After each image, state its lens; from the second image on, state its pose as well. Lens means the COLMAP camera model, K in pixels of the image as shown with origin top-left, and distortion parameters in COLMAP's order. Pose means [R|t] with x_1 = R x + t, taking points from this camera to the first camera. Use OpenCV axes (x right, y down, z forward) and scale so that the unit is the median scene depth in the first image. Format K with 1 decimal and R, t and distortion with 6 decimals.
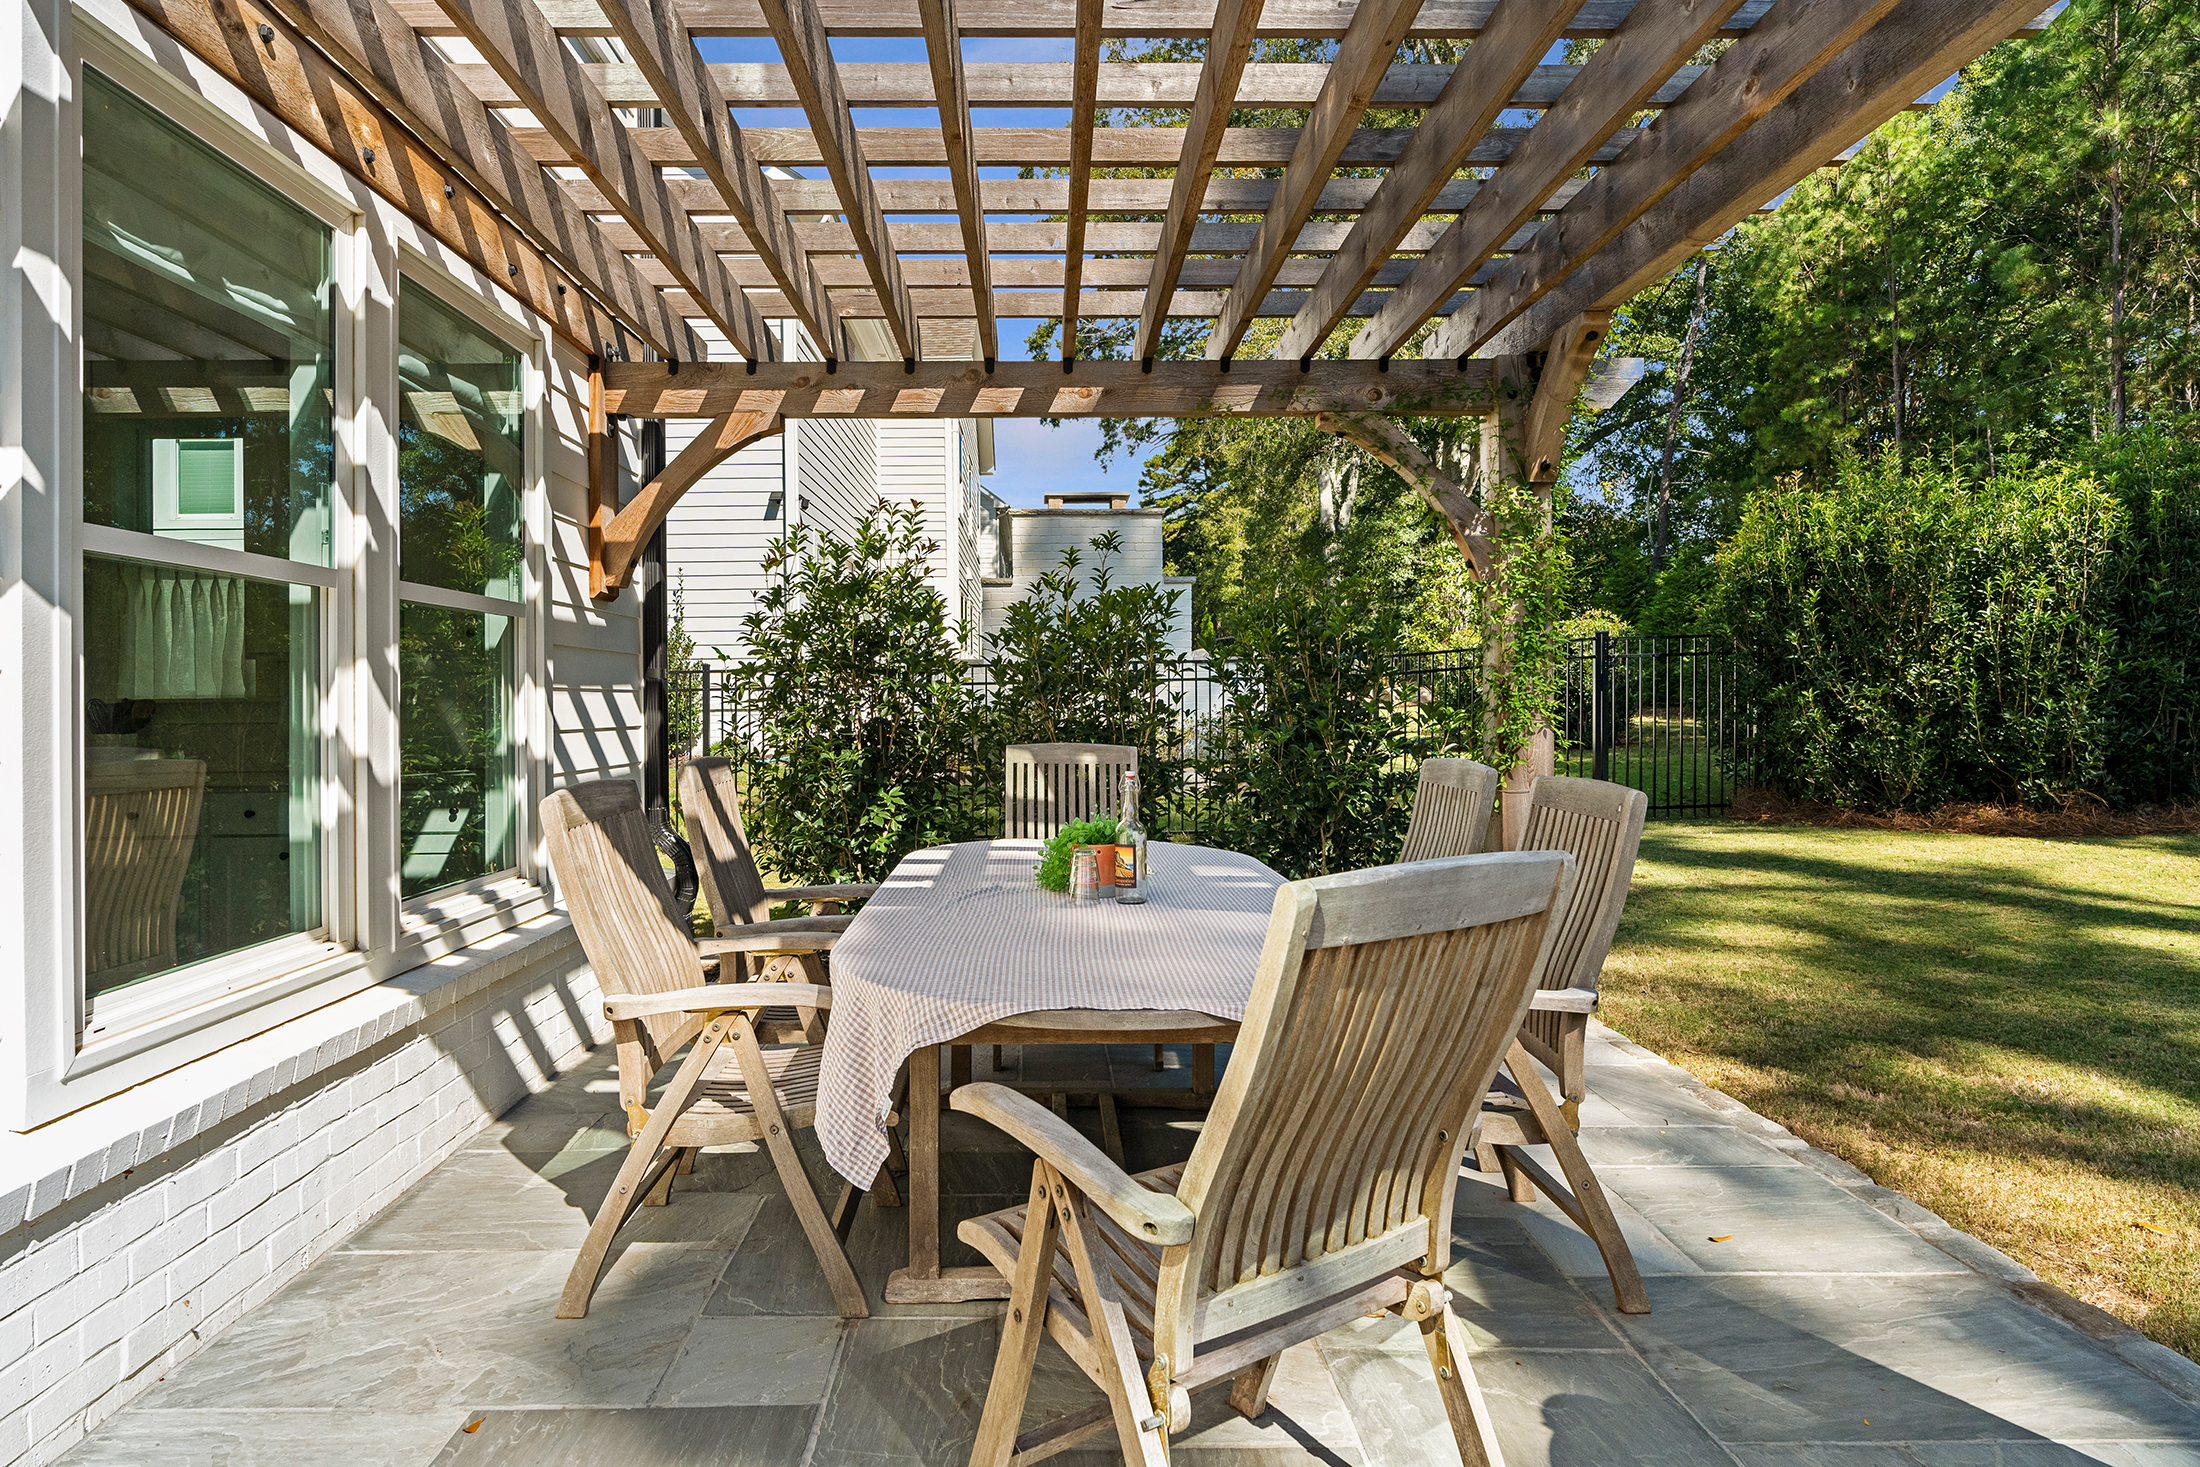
lens RADIAL K [[1208.6, 0, 1100.0], [0, 1208.6, 733.5], [0, 0, 1]] dist [0.002864, 0.000276]
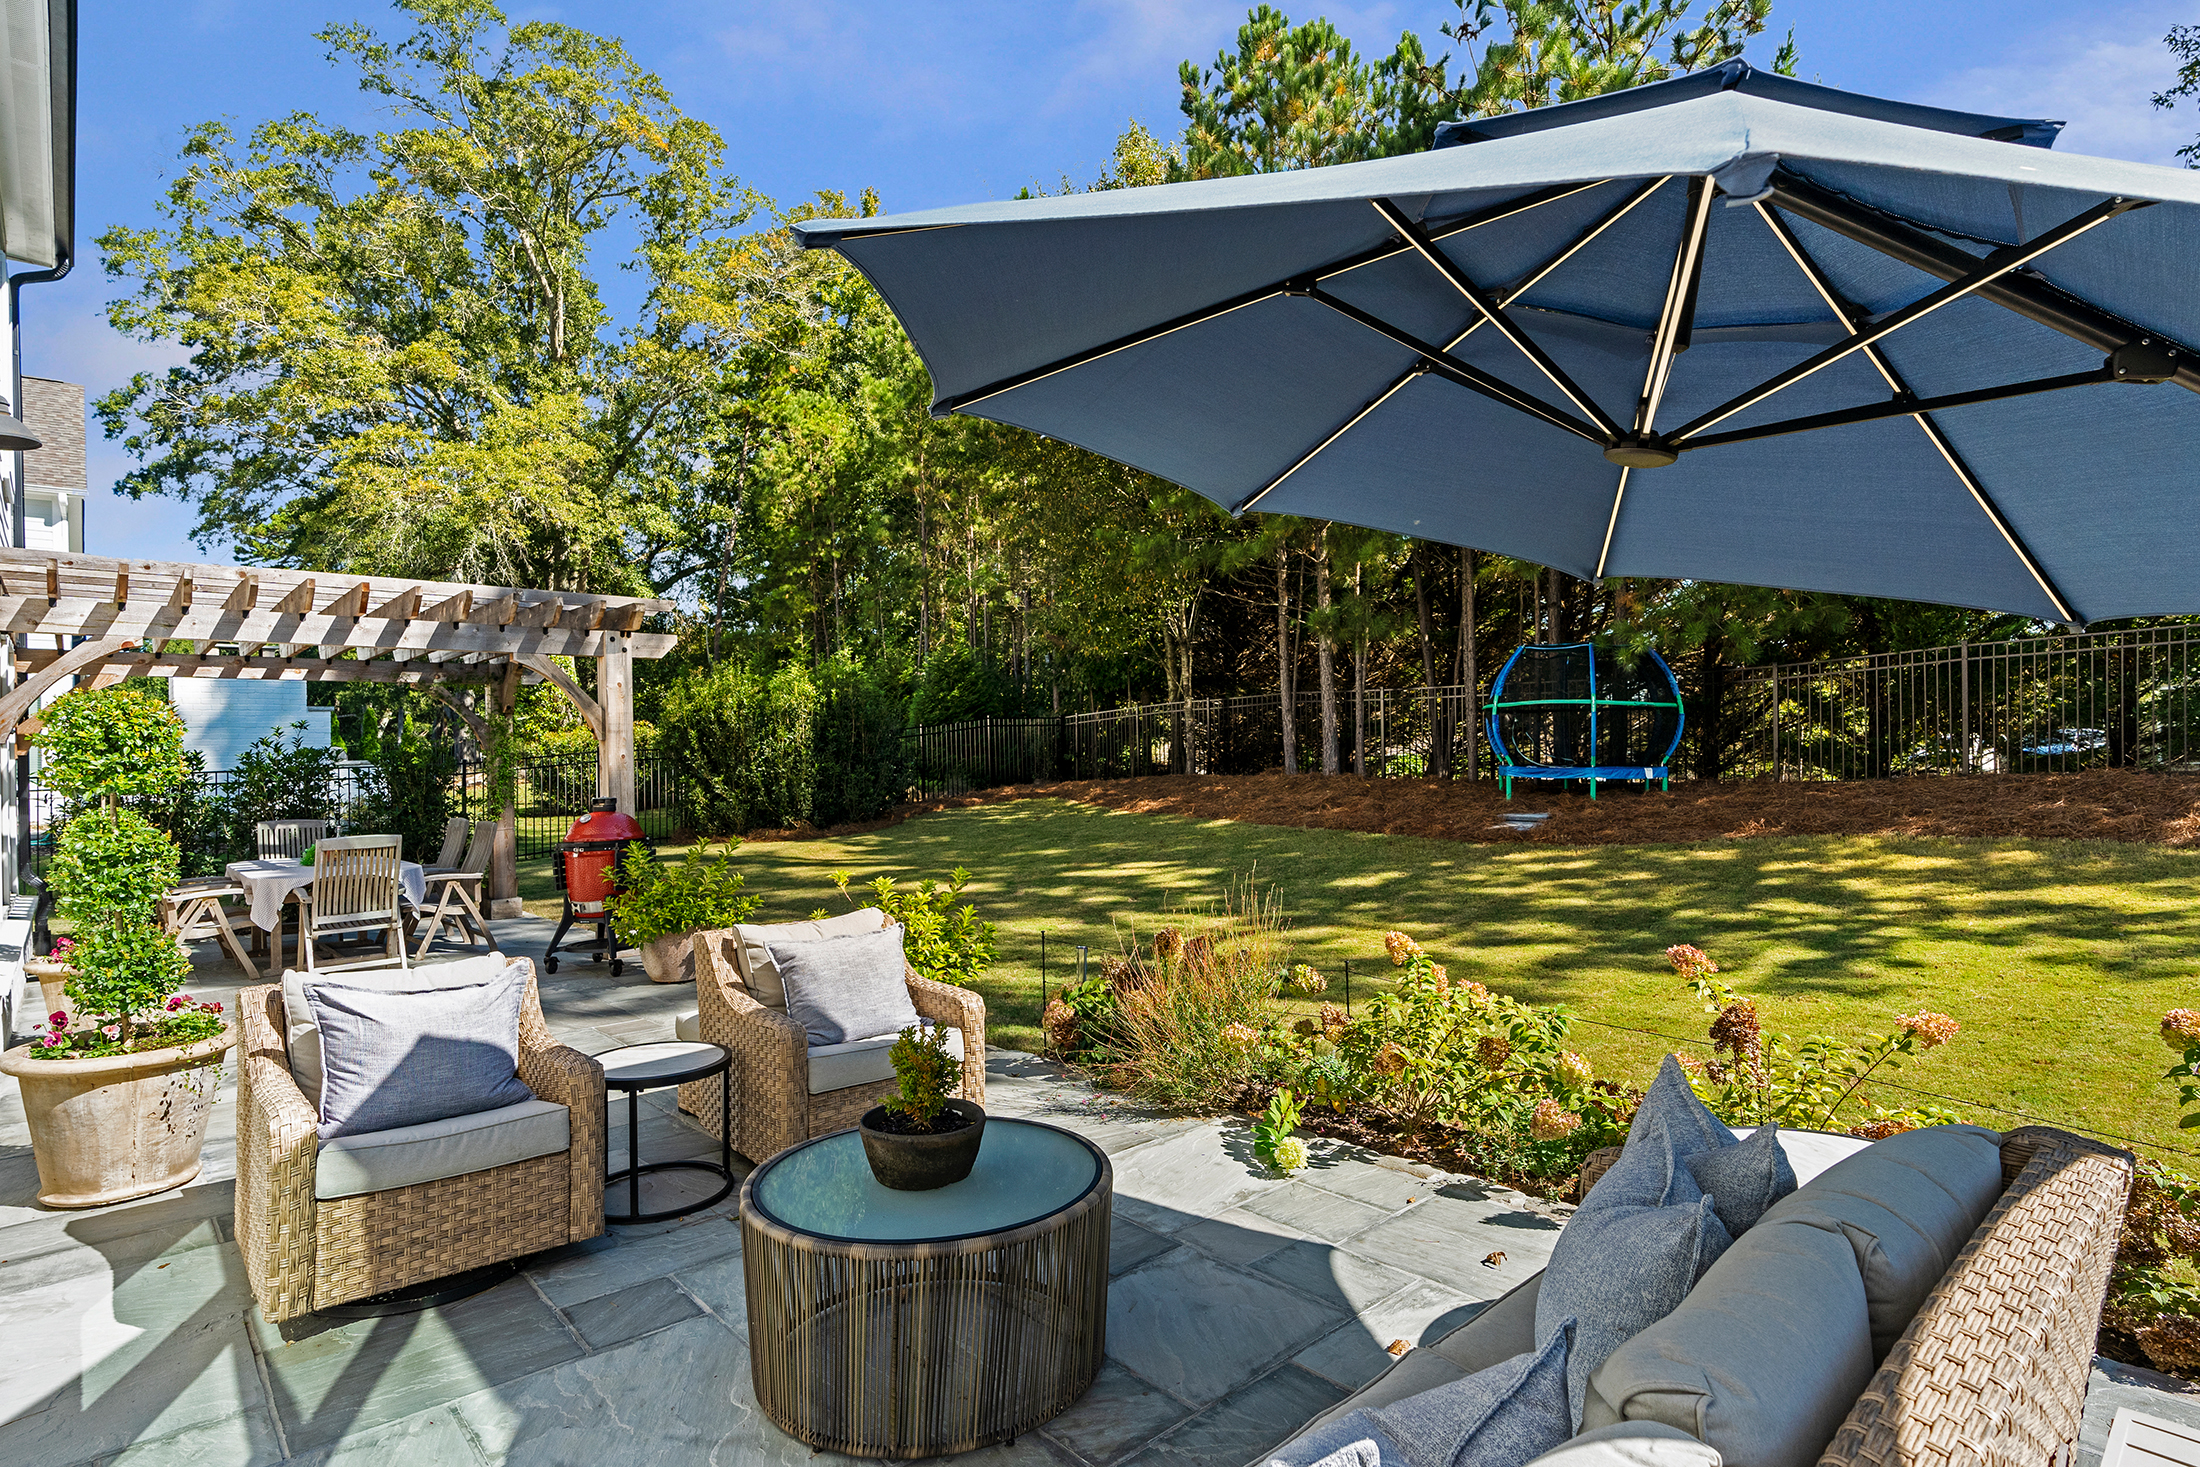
lens RADIAL K [[1081.4, 0, 1084.2], [0, 1081.4, 742.9], [0, 0, 1]] dist [-0.000978, 0.000392]
pose [[0.762075, -0.003021, 0.647482, -0.116676], [0.034180, 0.998783, -0.035568, -0.008205], [-0.646586, 0.049237, 0.761250, -0.905148]]
